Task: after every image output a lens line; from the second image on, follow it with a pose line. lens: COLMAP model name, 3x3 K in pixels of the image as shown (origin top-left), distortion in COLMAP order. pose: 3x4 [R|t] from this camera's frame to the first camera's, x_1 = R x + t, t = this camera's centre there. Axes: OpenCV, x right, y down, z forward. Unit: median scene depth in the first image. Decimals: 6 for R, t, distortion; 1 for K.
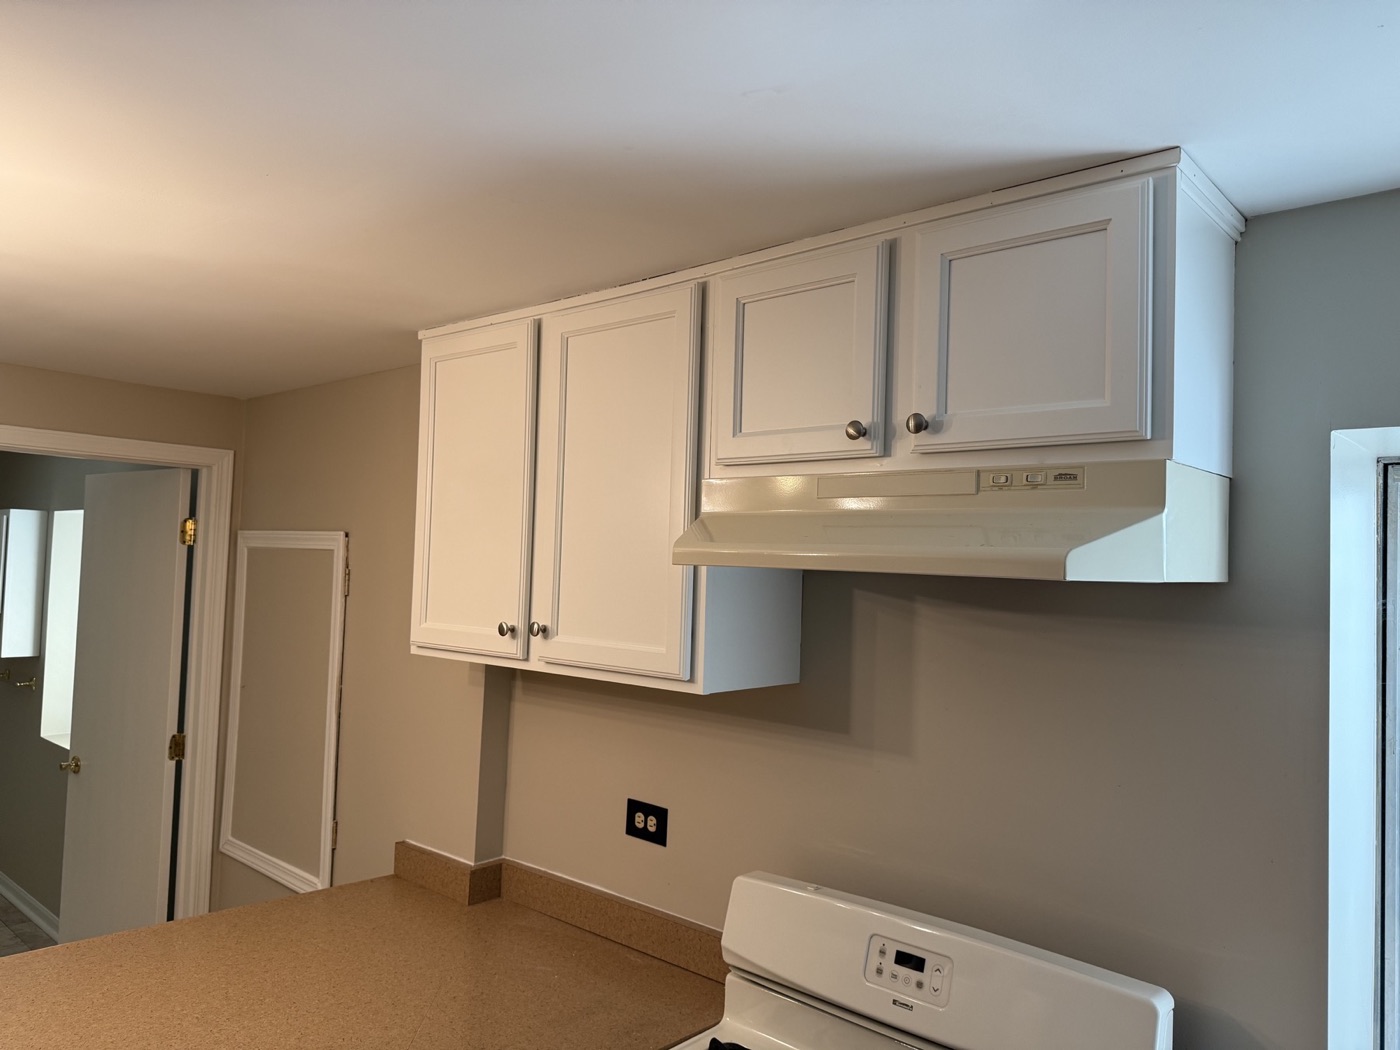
lens RADIAL K [[980.4, 0, 700.3], [0, 980.4, 493.4], [0, 0, 1]] dist [0.000771, -0.000273]
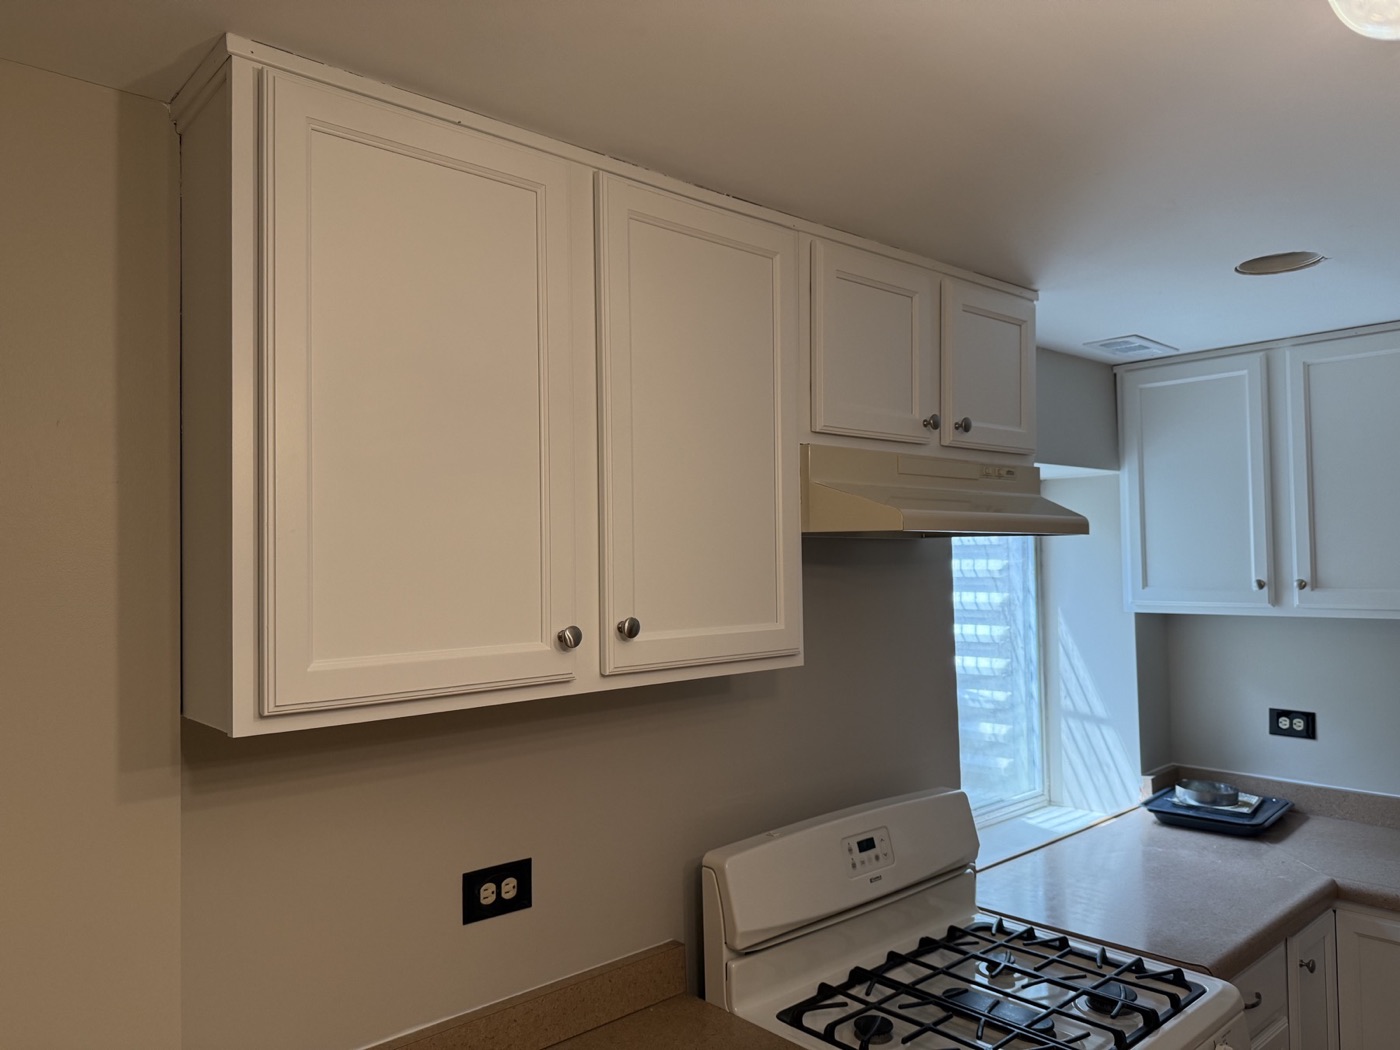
lens RADIAL K [[988.9, 0, 700.0], [0, 988.9, 525.0], [0, 0, 1]] dist [-0.003700, -0.001817]
pose [[0.116408, 0.007983, 0.993169, -1.065228], [-0.047335, 0.998876, -0.002480, 0.079529], [-0.992073, -0.046723, 0.116655, 1.074429]]
